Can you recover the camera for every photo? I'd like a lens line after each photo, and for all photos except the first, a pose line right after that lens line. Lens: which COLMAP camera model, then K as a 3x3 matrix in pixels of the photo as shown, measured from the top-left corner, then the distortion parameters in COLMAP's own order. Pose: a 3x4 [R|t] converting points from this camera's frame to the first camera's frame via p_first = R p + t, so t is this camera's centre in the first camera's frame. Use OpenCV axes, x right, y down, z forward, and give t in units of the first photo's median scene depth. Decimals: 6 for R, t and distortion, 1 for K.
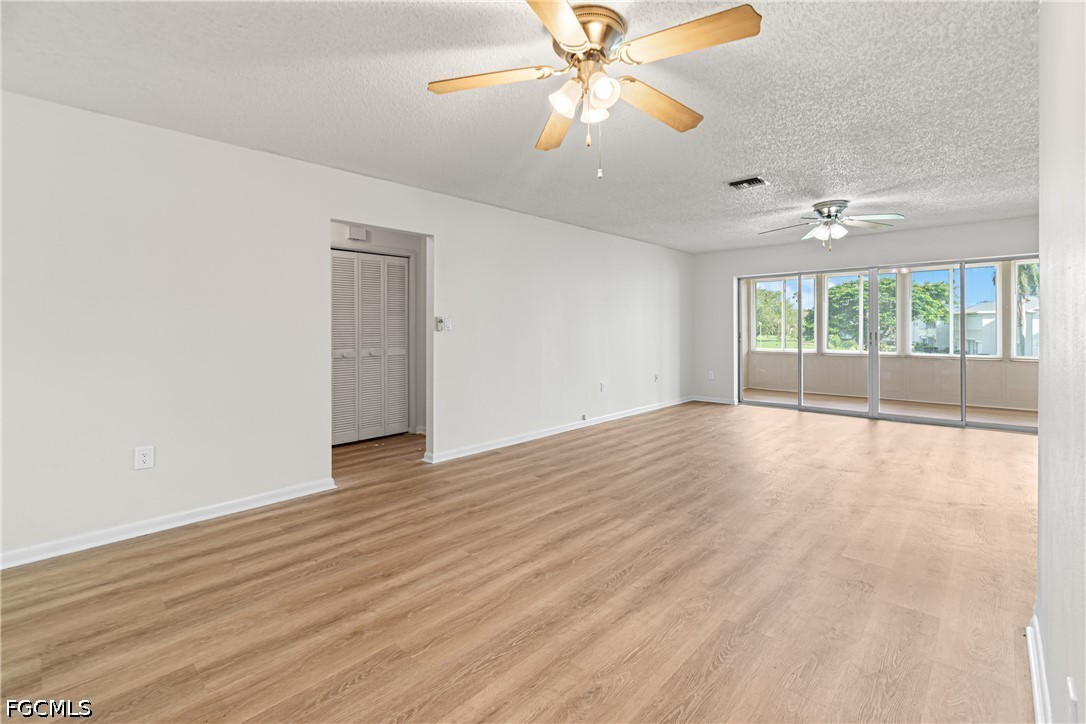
lens RADIAL K [[482.5, 0, 550.1], [0, 482.5, 323.2], [0, 0, 1]] dist [0.001394, -0.000556]
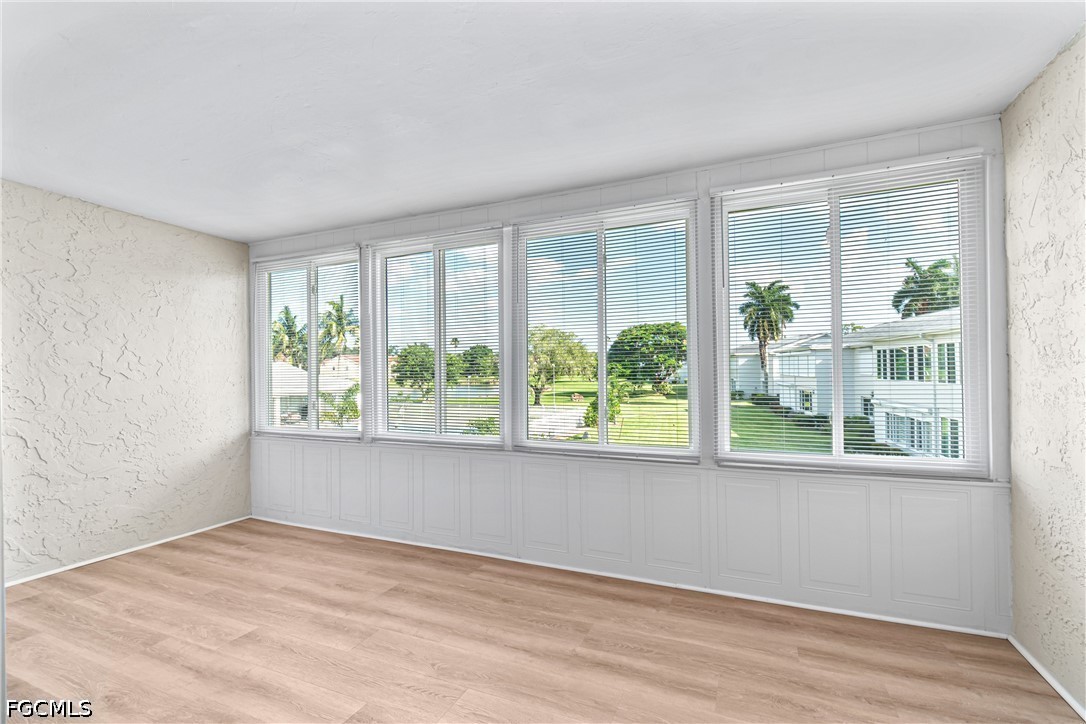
lens RADIAL K [[478.3, 0, 542.1], [0, 478.3, 367.1], [0, 0, 1]] dist [-0.001286, -0.001007]
pose [[0.944973, -0.007751, 0.327056, 1.077339], [0.006399, 0.999966, 0.005210, -0.000135], [-0.327085, -0.002831, 0.944991, 1.053032]]
